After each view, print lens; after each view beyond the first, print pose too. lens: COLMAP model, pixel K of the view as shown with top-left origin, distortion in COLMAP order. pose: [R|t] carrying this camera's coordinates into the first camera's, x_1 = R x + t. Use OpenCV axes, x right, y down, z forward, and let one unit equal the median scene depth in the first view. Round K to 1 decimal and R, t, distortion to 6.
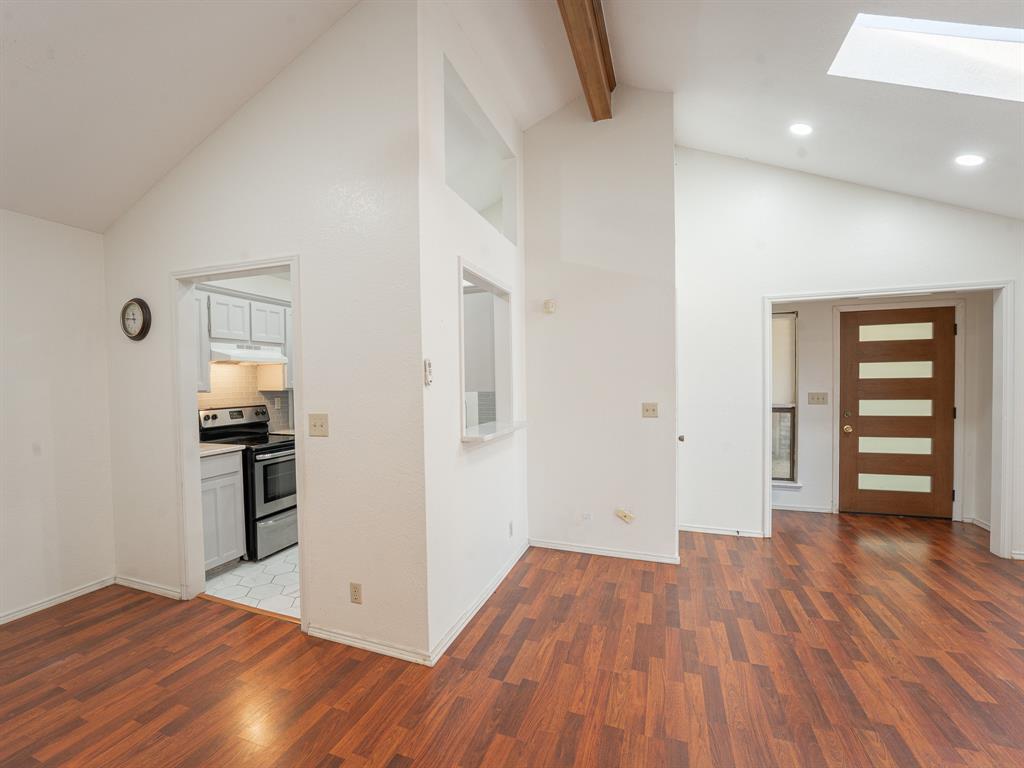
lens RADIAL K [[482.0, 0, 456.8], [0, 482.0, 389.6], [0, 0, 1]] dist [-0.037956, 0.007362]
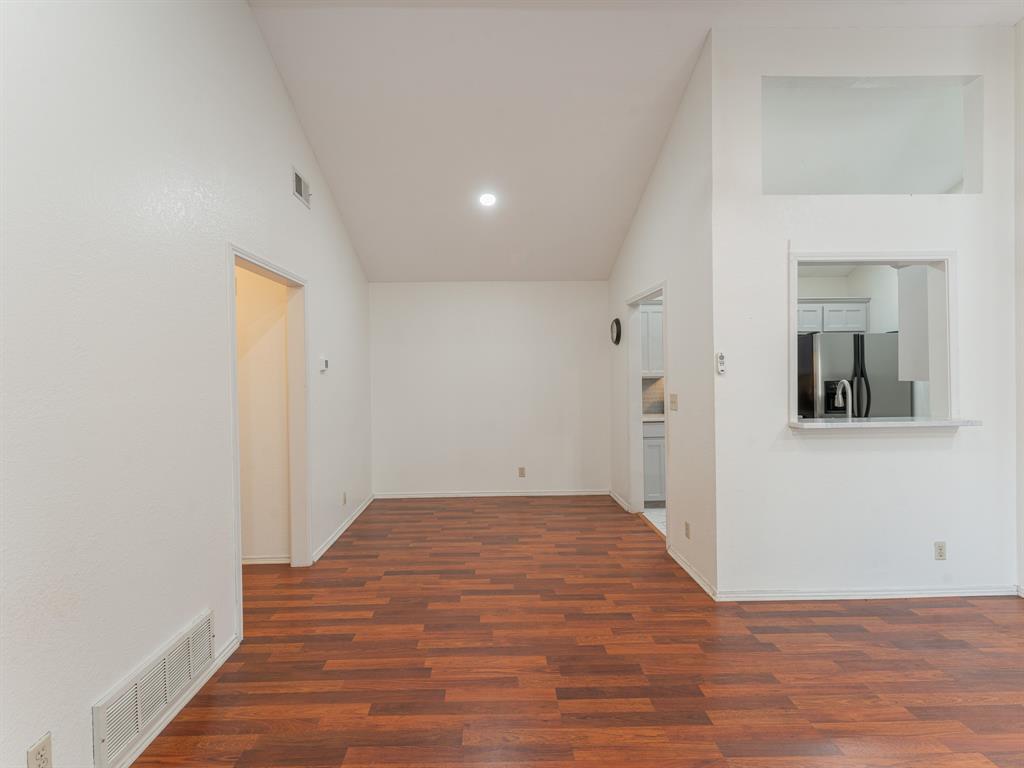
lens RADIAL K [[467.9, 0, 498.2], [0, 467.9, 378.4], [0, 0, 1]] dist [-0.000588, -0.000090]
pose [[0.410124, 0.014208, -0.911919, 0.625214], [-0.009411, 0.999891, 0.011346, -0.004477], [0.911981, 0.003929, 0.410213, -0.012355]]
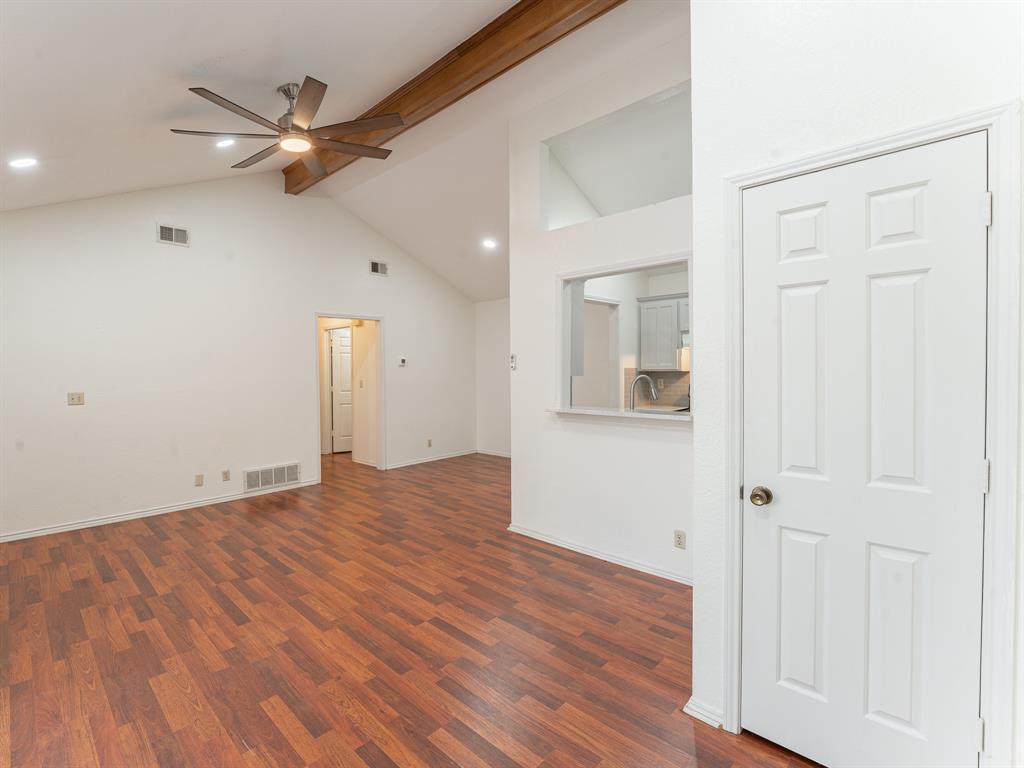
lens RADIAL K [[474.5, 0, 443.5], [0, 474.5, 379.7], [0, 0, 1]] dist [-0.003105, -0.000694]
pose [[-0.404662, 0.040155, -0.913584, 1.235524], [0.001491, 0.999063, 0.043252, -0.034136], [0.914465, 0.016141, -0.404343, 1.134630]]
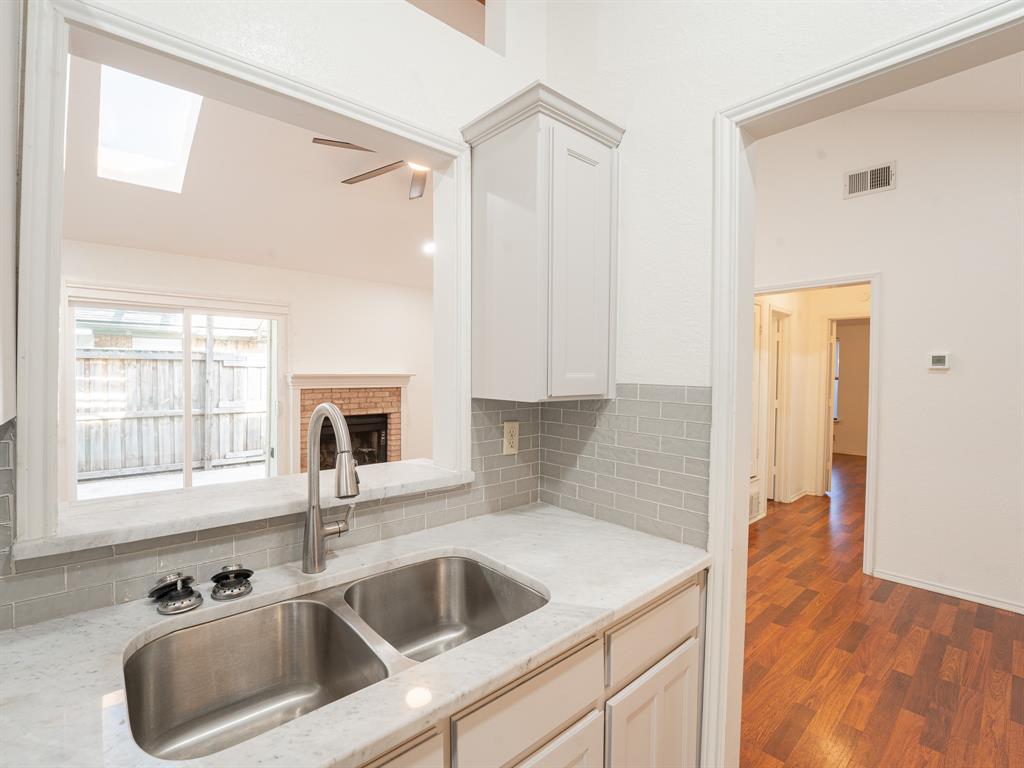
lens RADIAL K [[477.1, 0, 493.4], [0, 477.1, 379.4], [0, 0, 1]] dist [-0.028374, 0.003814]
pose [[-0.899446, 0.000127, 0.437033, -0.276465], [0.012276, 0.999613, 0.024974, -0.019241], [-0.436860, 0.027828, -0.899099, 1.355663]]
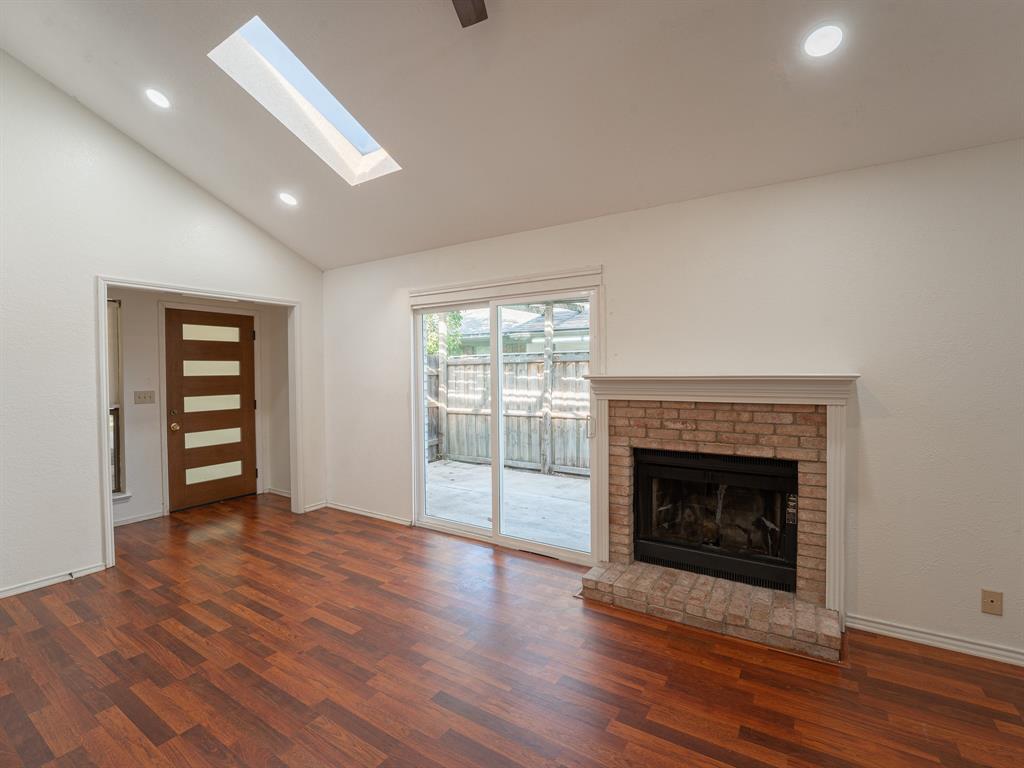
lens RADIAL K [[477.1, 0, 493.4], [0, 477.1, 379.4], [0, 0, 1]] dist [-0.028374, 0.003814]
pose [[0.182571, -0.003555, 0.983186, -0.033589], [0.020841, 0.999783, -0.000255, -0.002854], [-0.982972, 0.020537, 0.182605, 0.248349]]
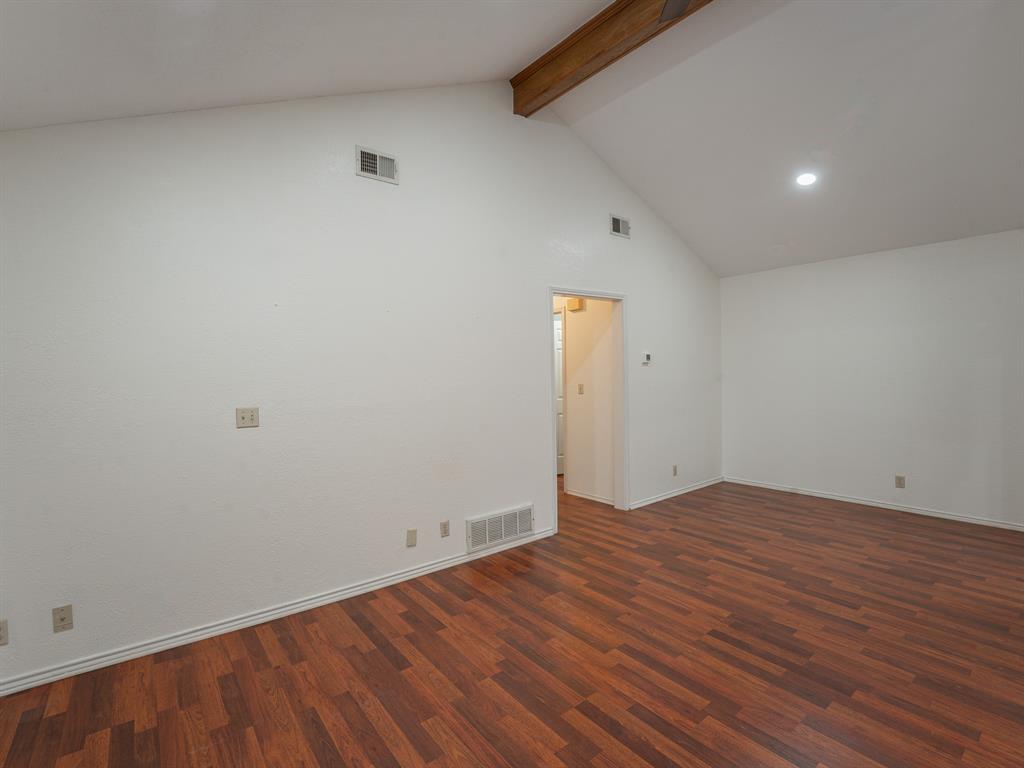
lens RADIAL K [[478.3, 0, 487.7], [0, 478.3, 378.4], [0, 0, 1]] dist [-0.019451, 0.000168]
pose [[-0.501969, 0.036122, -0.864131, 0.939629], [0.012002, 0.999322, 0.034801, -0.016801], [0.864803, 0.007098, -0.502062, 0.414239]]
